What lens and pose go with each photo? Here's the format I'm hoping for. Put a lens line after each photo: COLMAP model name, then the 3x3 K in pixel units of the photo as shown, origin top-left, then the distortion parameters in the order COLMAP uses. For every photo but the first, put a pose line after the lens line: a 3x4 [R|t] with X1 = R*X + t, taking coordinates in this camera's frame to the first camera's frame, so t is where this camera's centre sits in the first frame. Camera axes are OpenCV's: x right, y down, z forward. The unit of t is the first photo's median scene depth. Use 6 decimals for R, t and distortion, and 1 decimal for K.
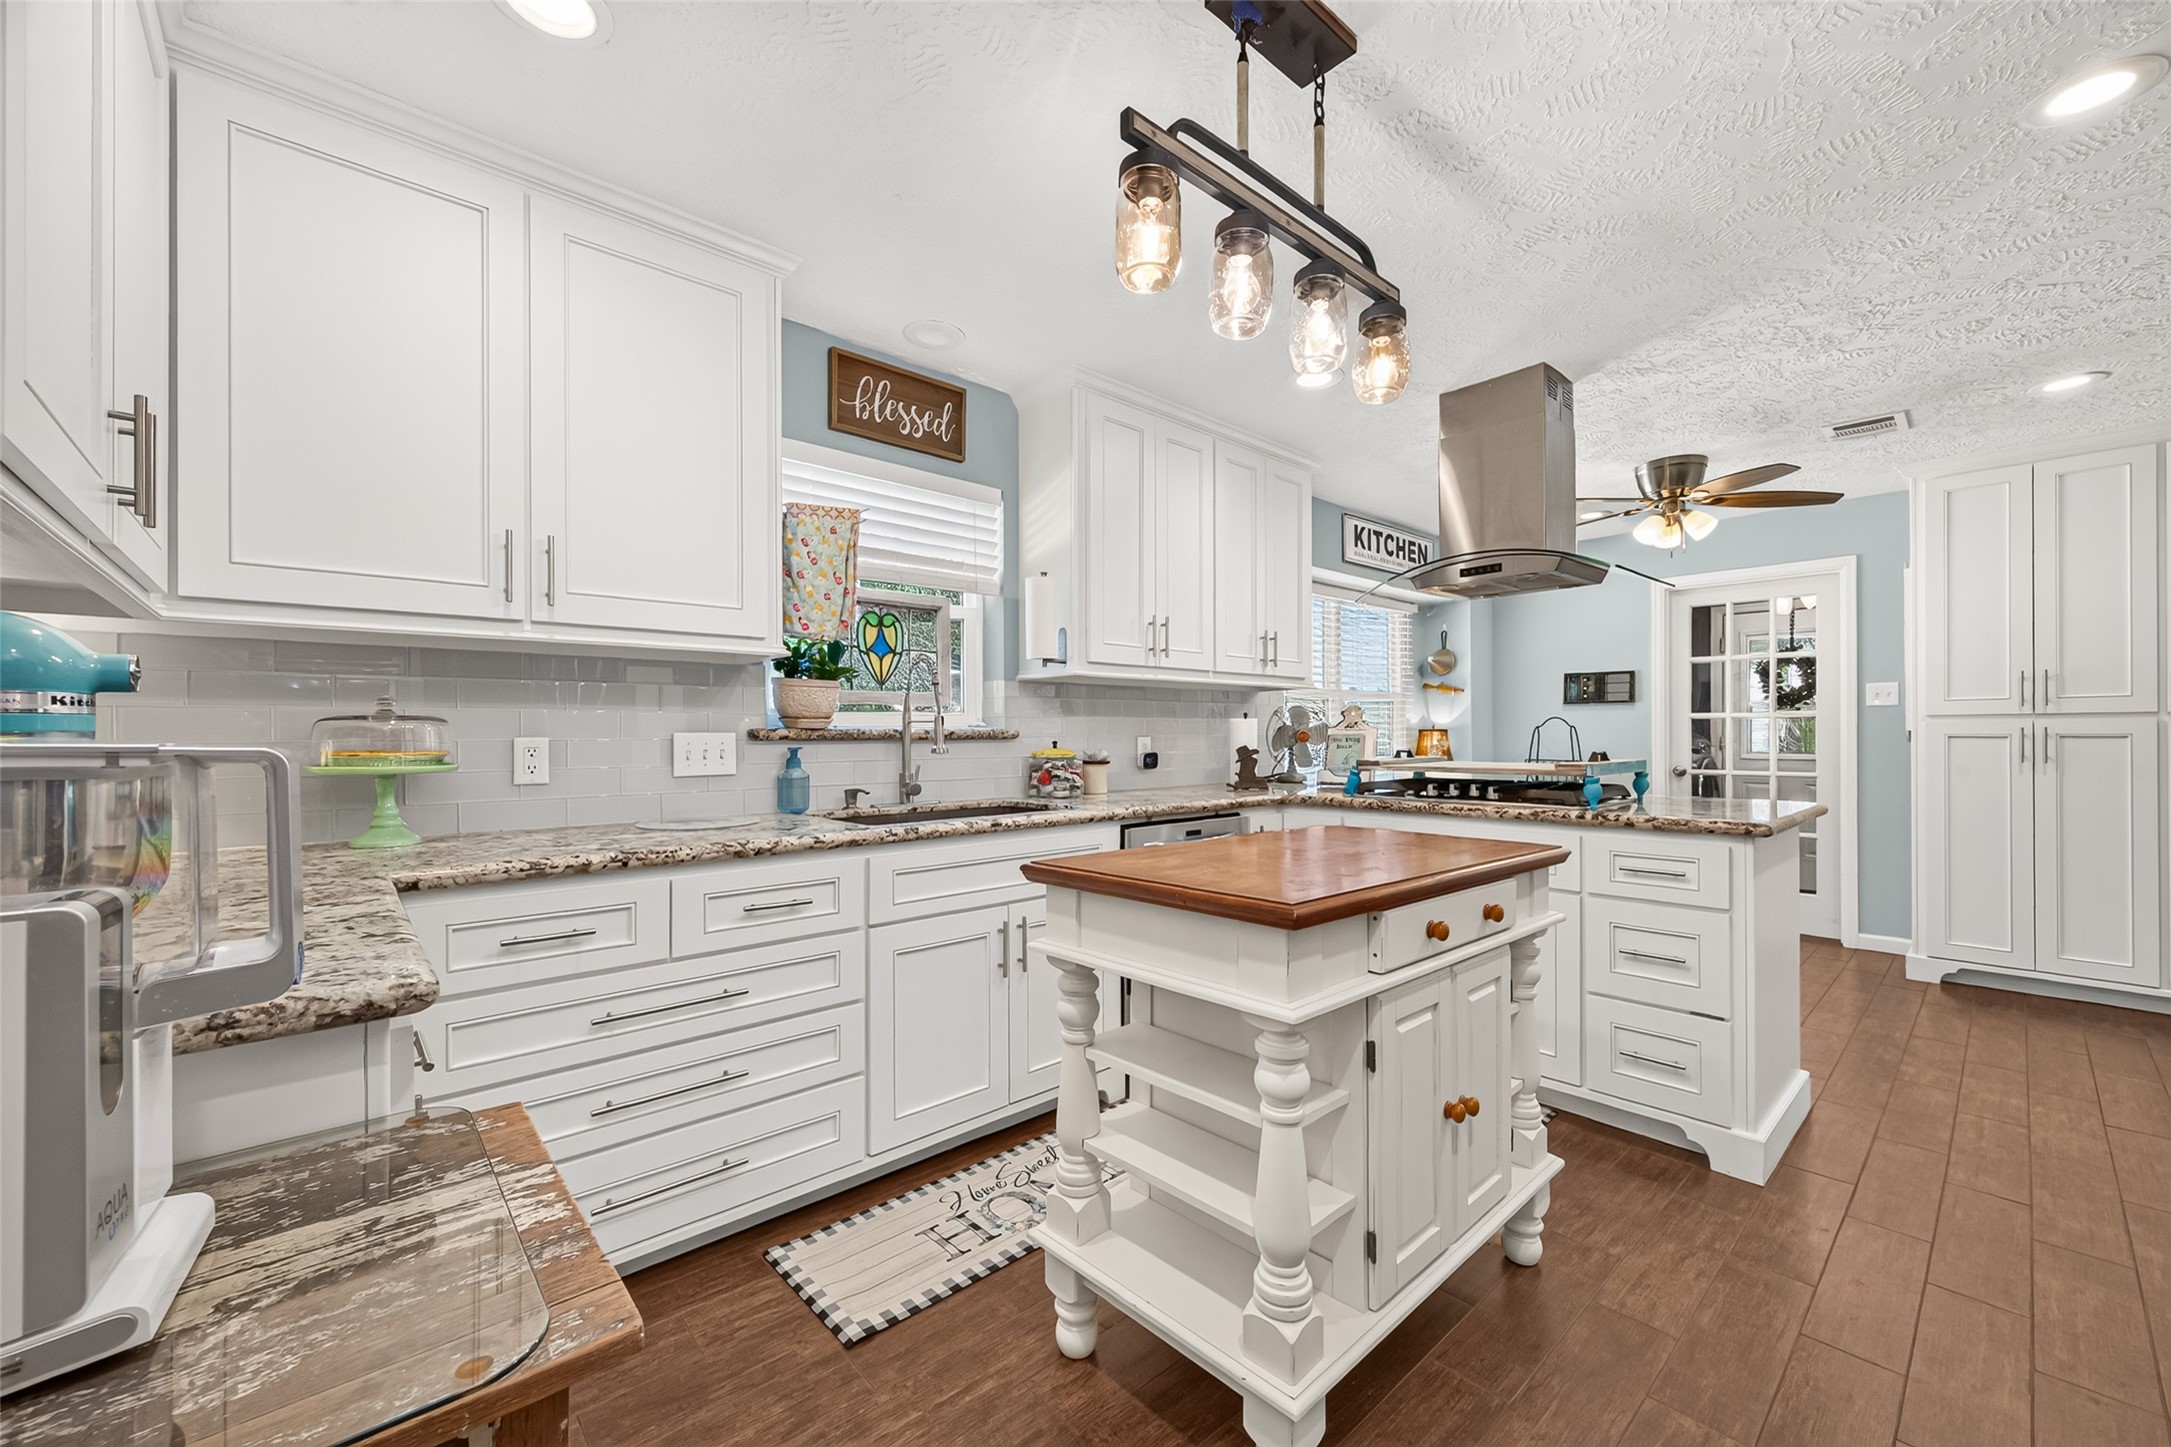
lens RADIAL K [[843.8, 0, 1090.8], [0, 843.8, 725.5], [0, 0, 1]] dist [0.008430, -0.000936]
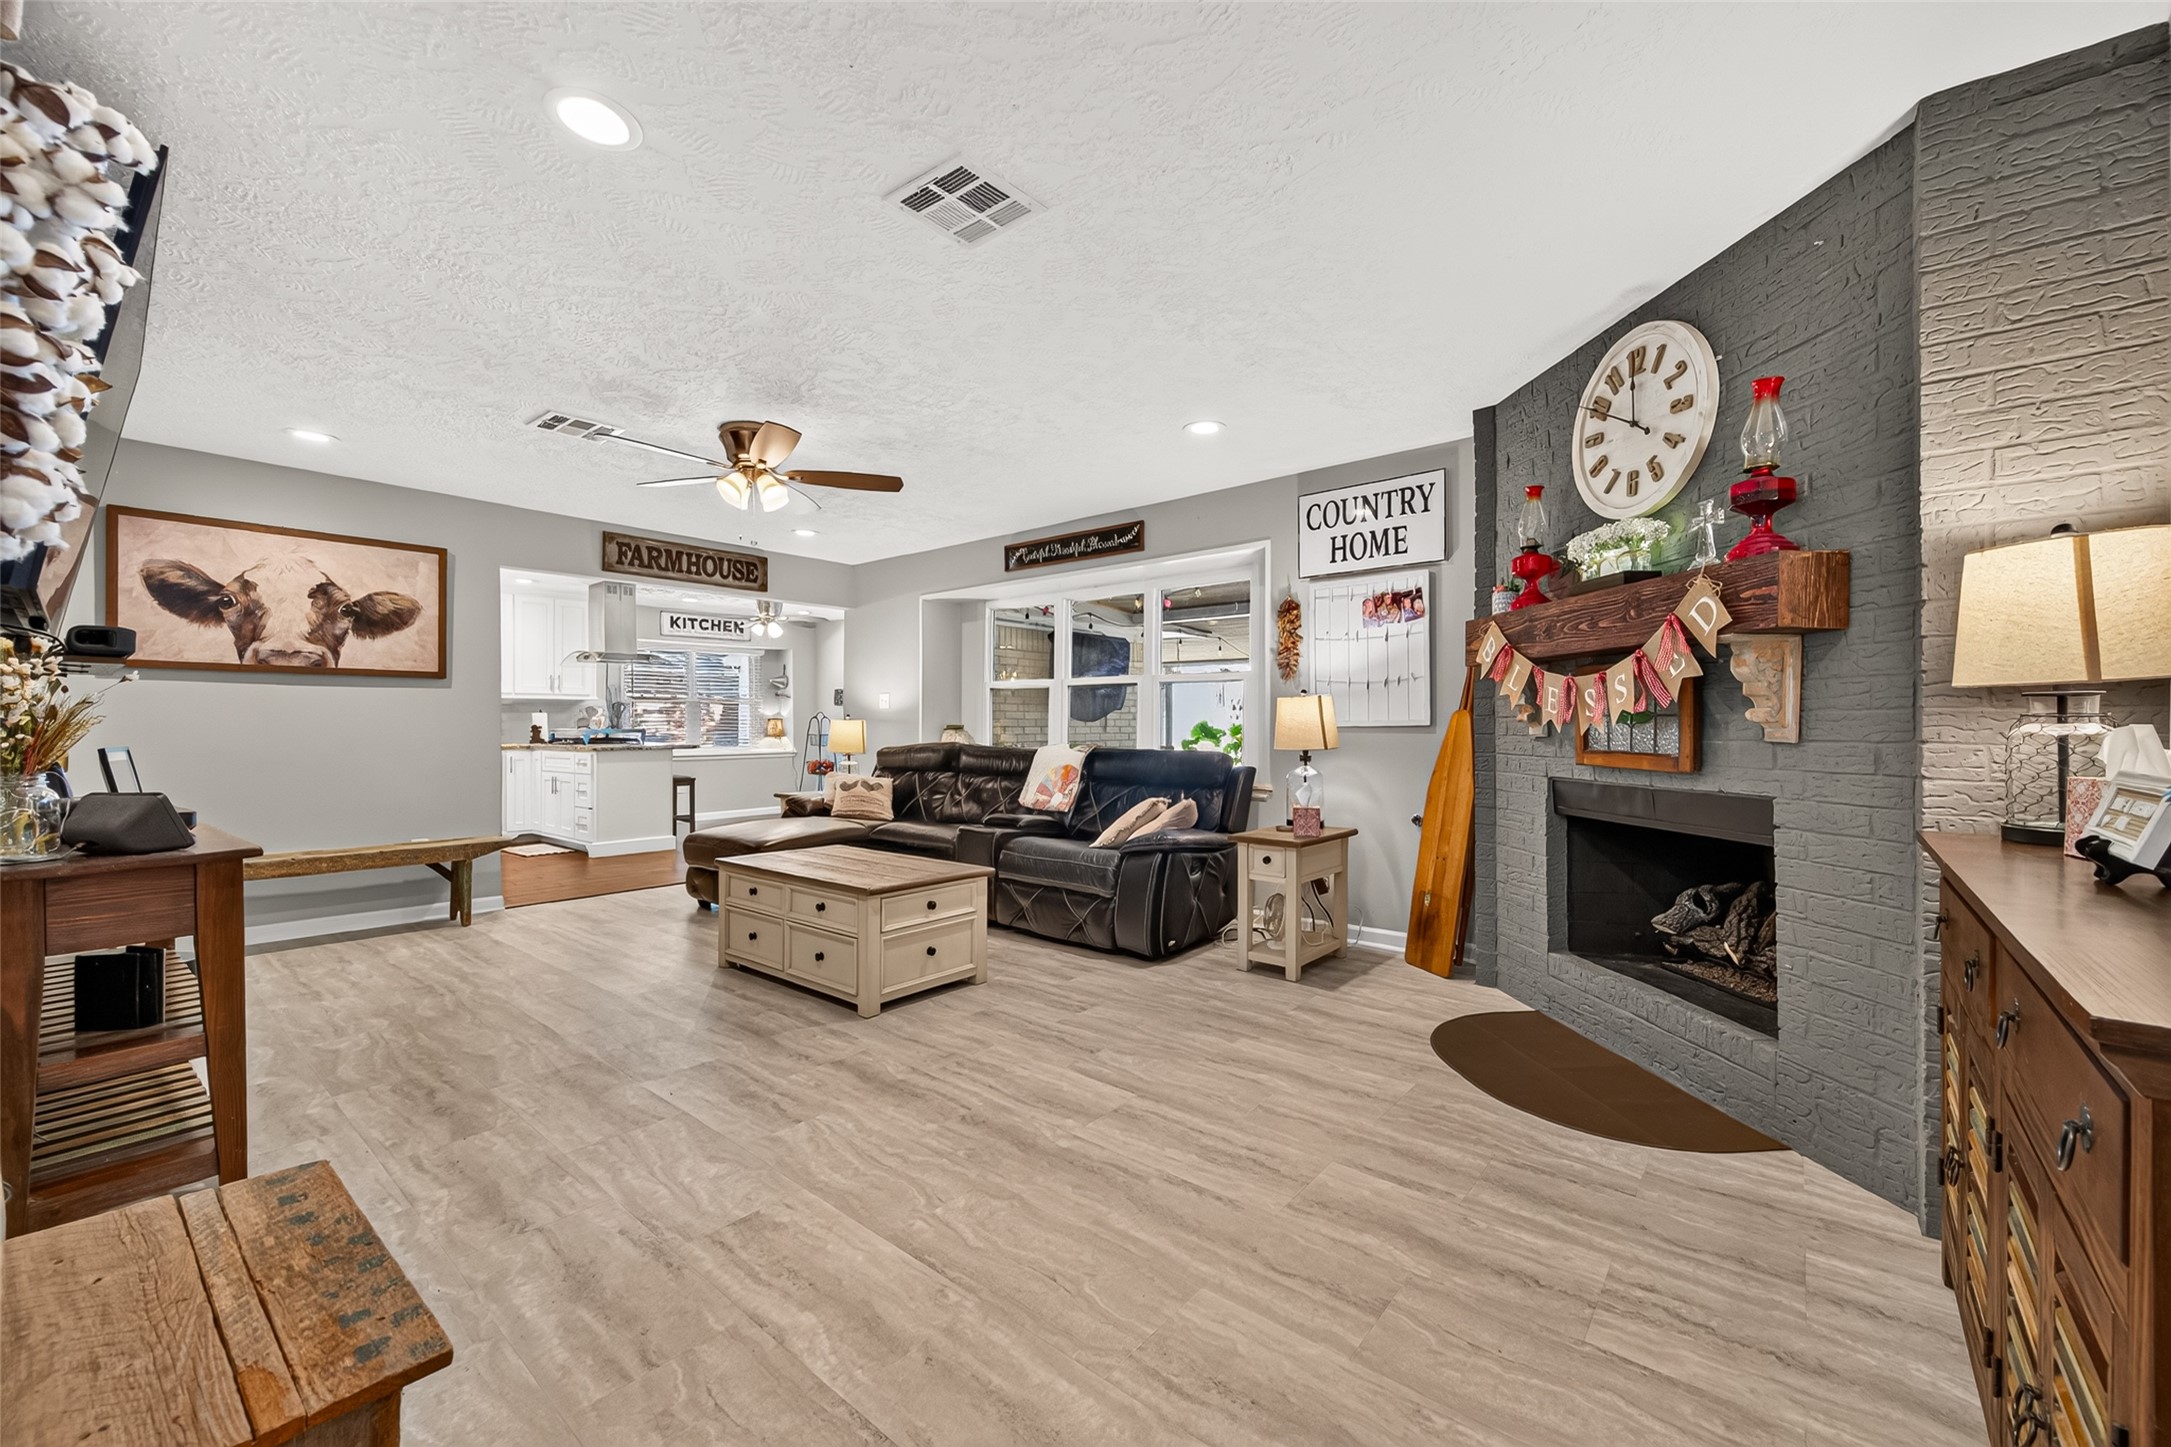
lens RADIAL K [[843.8, 0, 1090.6], [0, 843.8, 731.7], [0, 0, 1]] dist [0.008430, -0.000936]
pose [[0.987380, -0.003941, 0.158320, 0.949160], [0.001786, 0.999904, 0.013752, 0.007952], [-0.158359, -0.013295, 0.987292, -1.096974]]
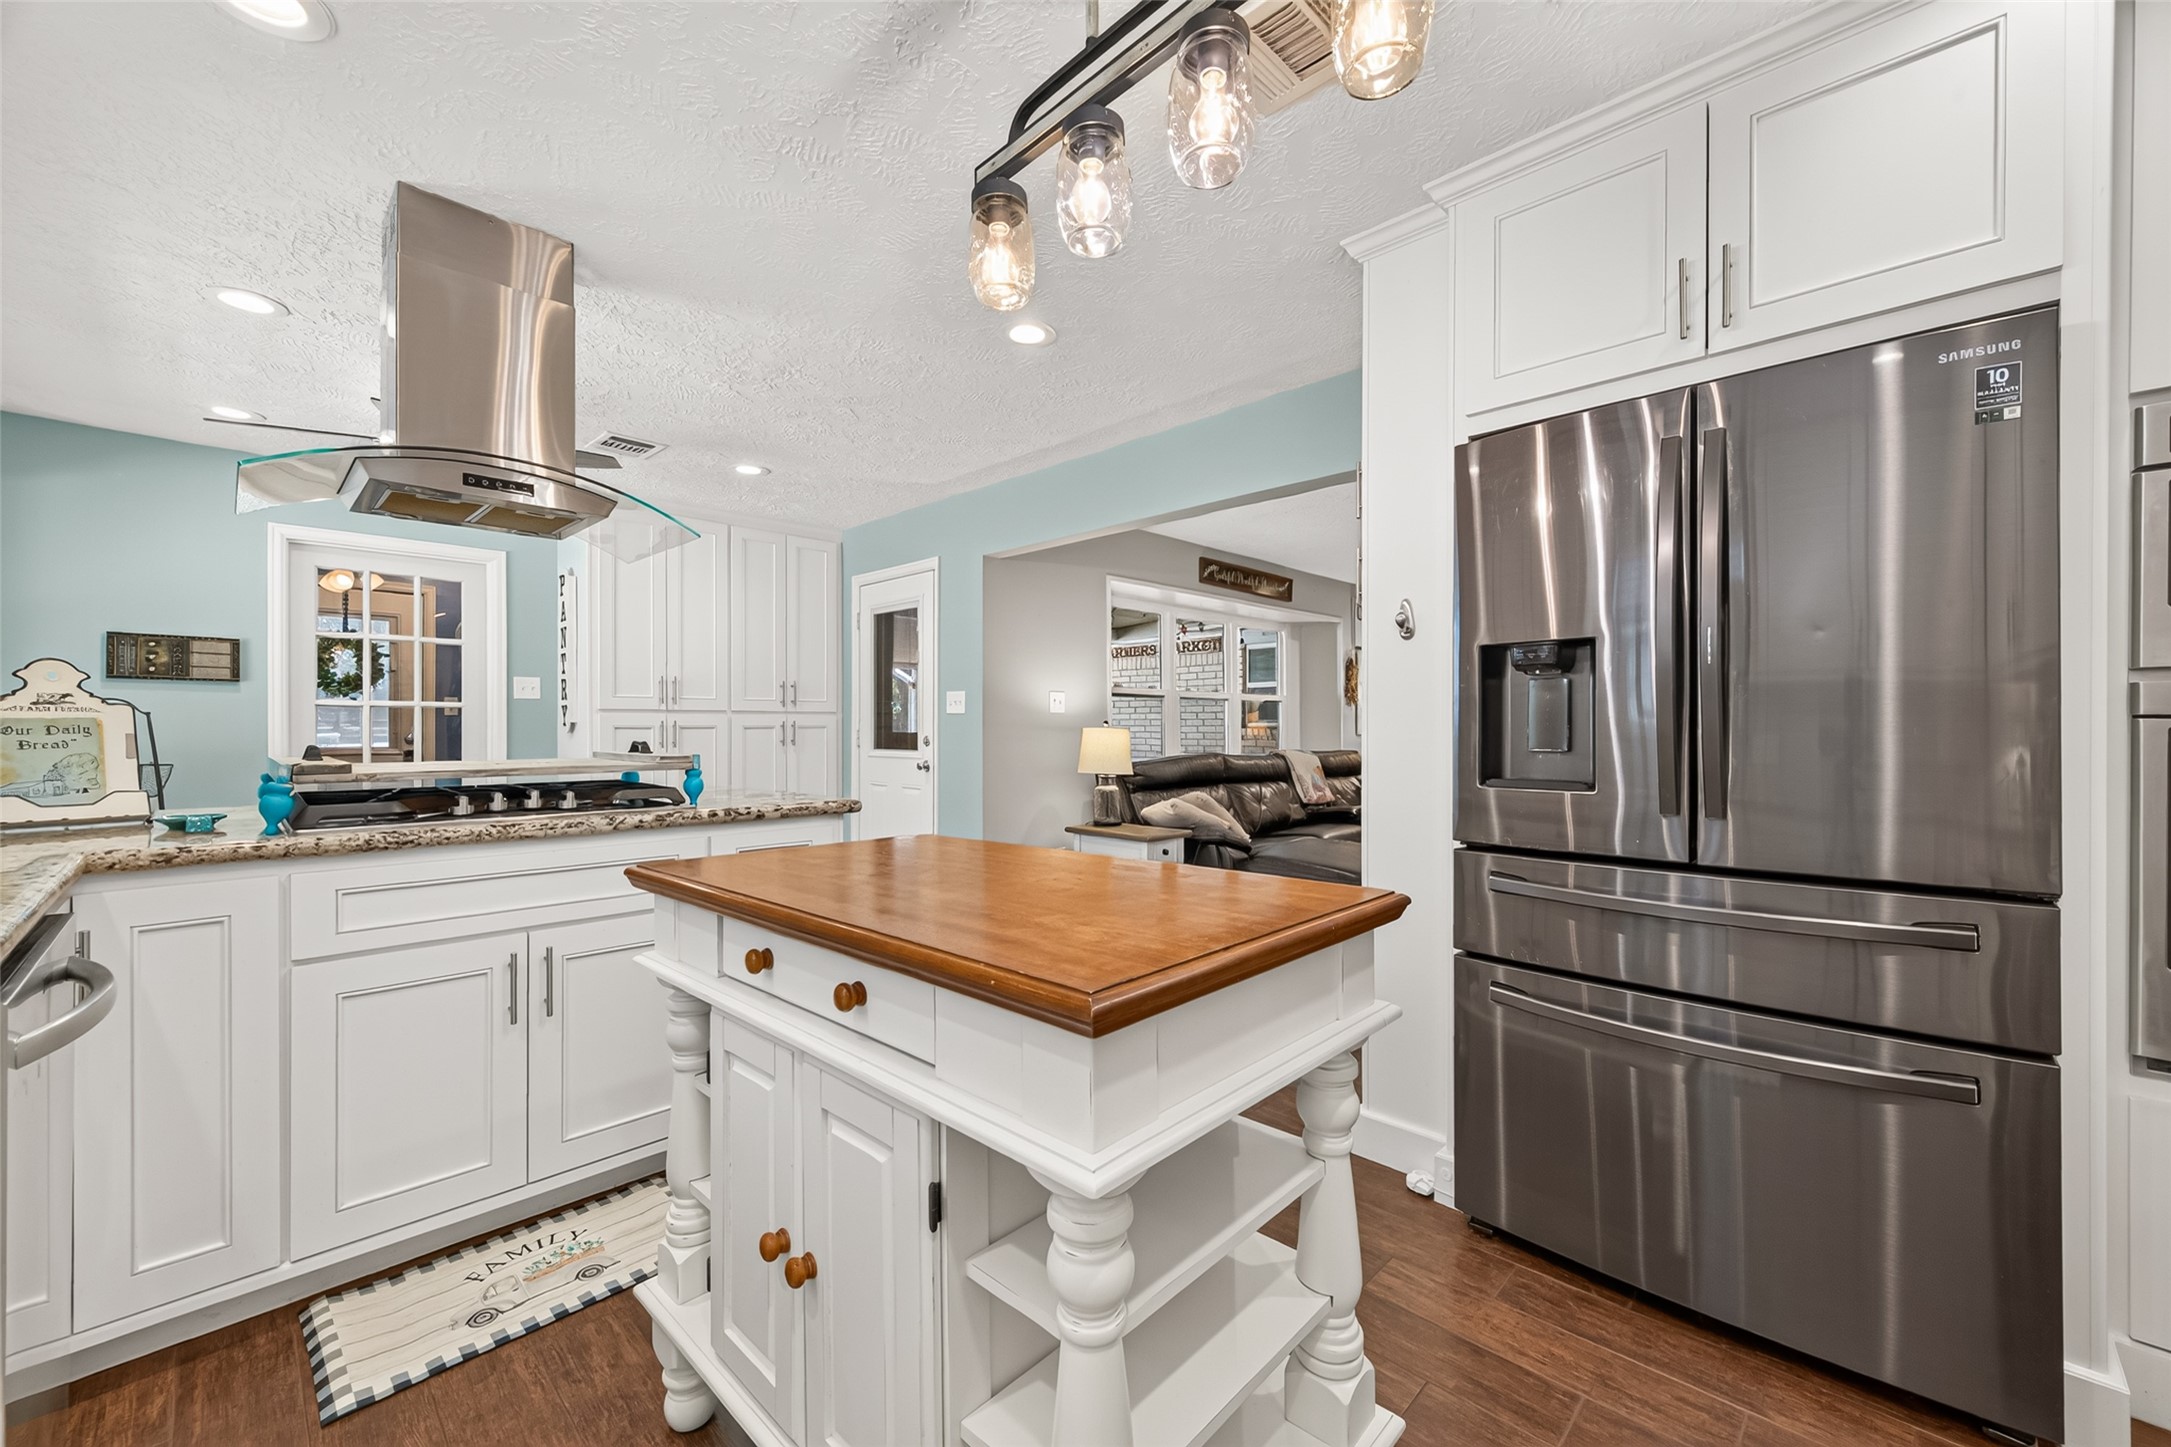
lens RADIAL K [[843.8, 0, 1090.0], [0, 843.8, 729.3], [0, 0, 1]] dist [0.008430, -0.000936]
pose [[-0.073715, 0.000737, 0.997279, -0.161965], [-0.007980, 0.999967, -0.001329, 0.009421], [-0.997247, -0.008056, -0.073707, 0.347849]]
